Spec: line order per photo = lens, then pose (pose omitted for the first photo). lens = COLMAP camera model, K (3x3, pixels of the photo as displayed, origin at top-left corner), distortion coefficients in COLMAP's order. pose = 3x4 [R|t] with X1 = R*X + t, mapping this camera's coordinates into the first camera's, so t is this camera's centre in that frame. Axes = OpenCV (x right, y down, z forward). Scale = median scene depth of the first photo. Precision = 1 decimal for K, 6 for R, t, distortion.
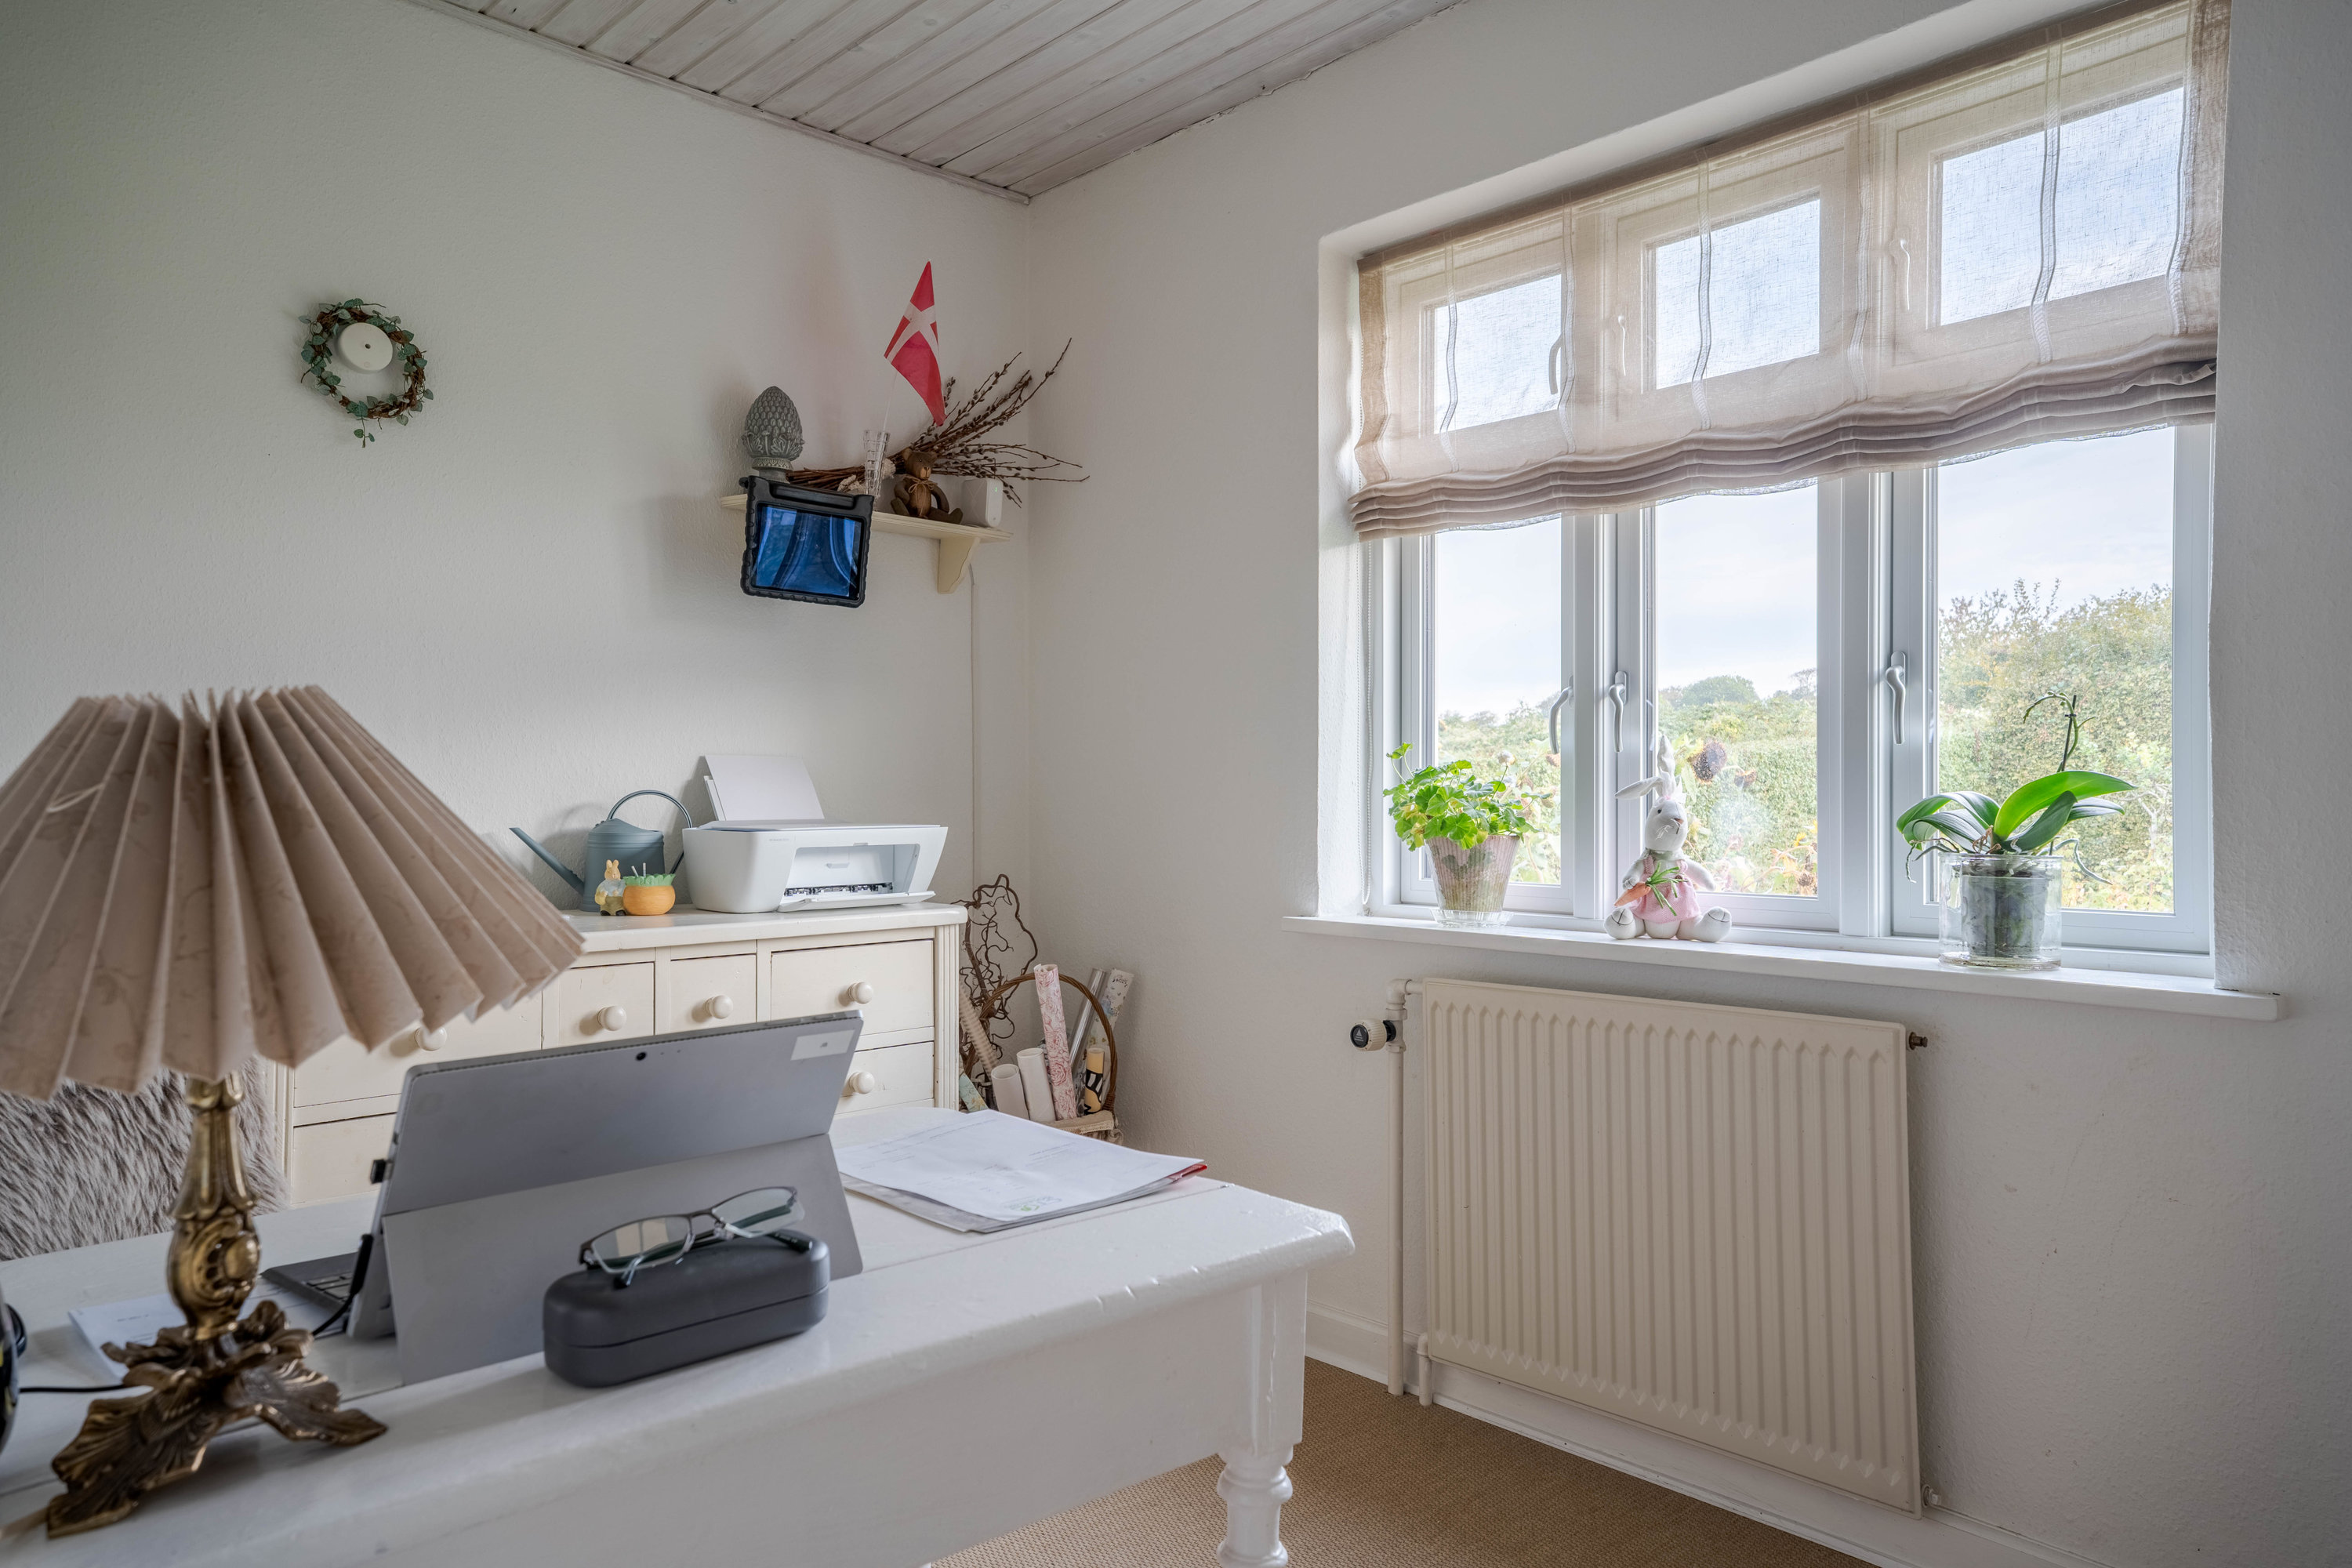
lens RADIAL K [[1572.2, 0, 1176.0], [0, 1572.2, 784.0], [0, 0, 1]] dist [-0.000713, 0.090292]
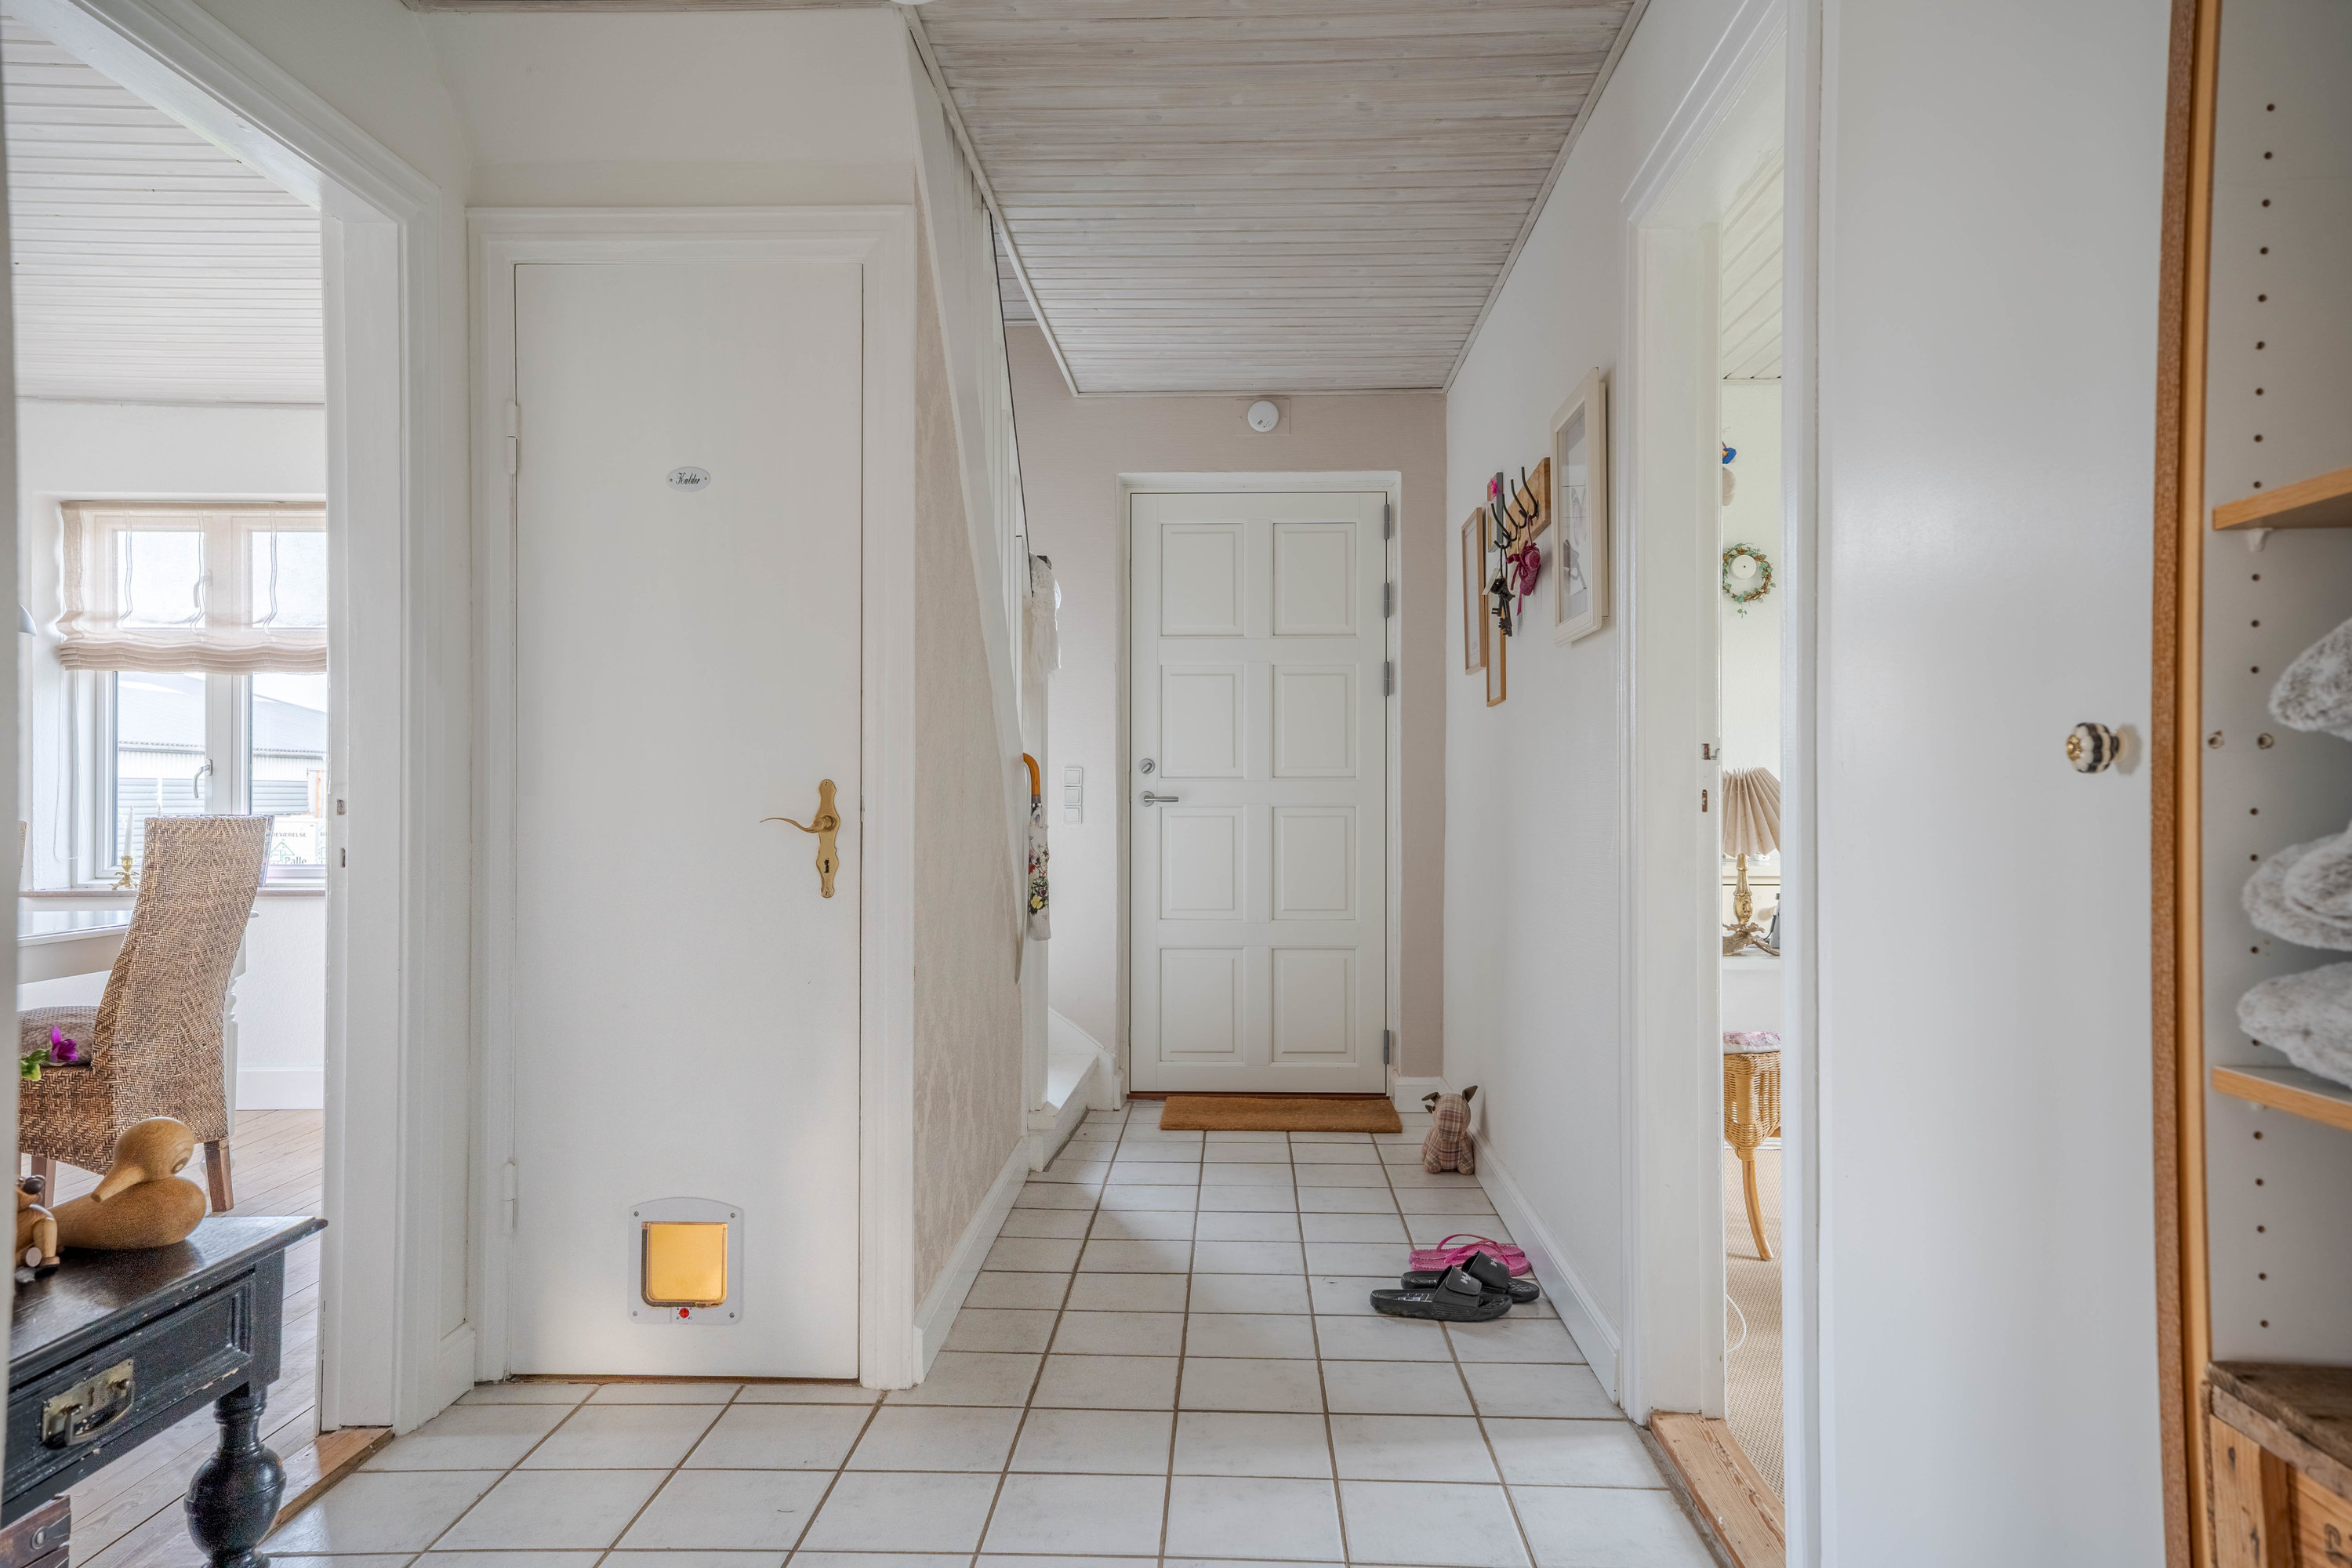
lens RADIAL K [[1572.2, 0, 1176.0], [0, 1572.2, 784.0], [0, 0, 1]] dist [-0.000713, 0.090292]
pose [[0.707355, 0.004021, -0.706847, 0.386008], [-0.000435, 0.999986, 0.005253, -0.013213], [0.706859, -0.003408, 0.707346, -0.907423]]
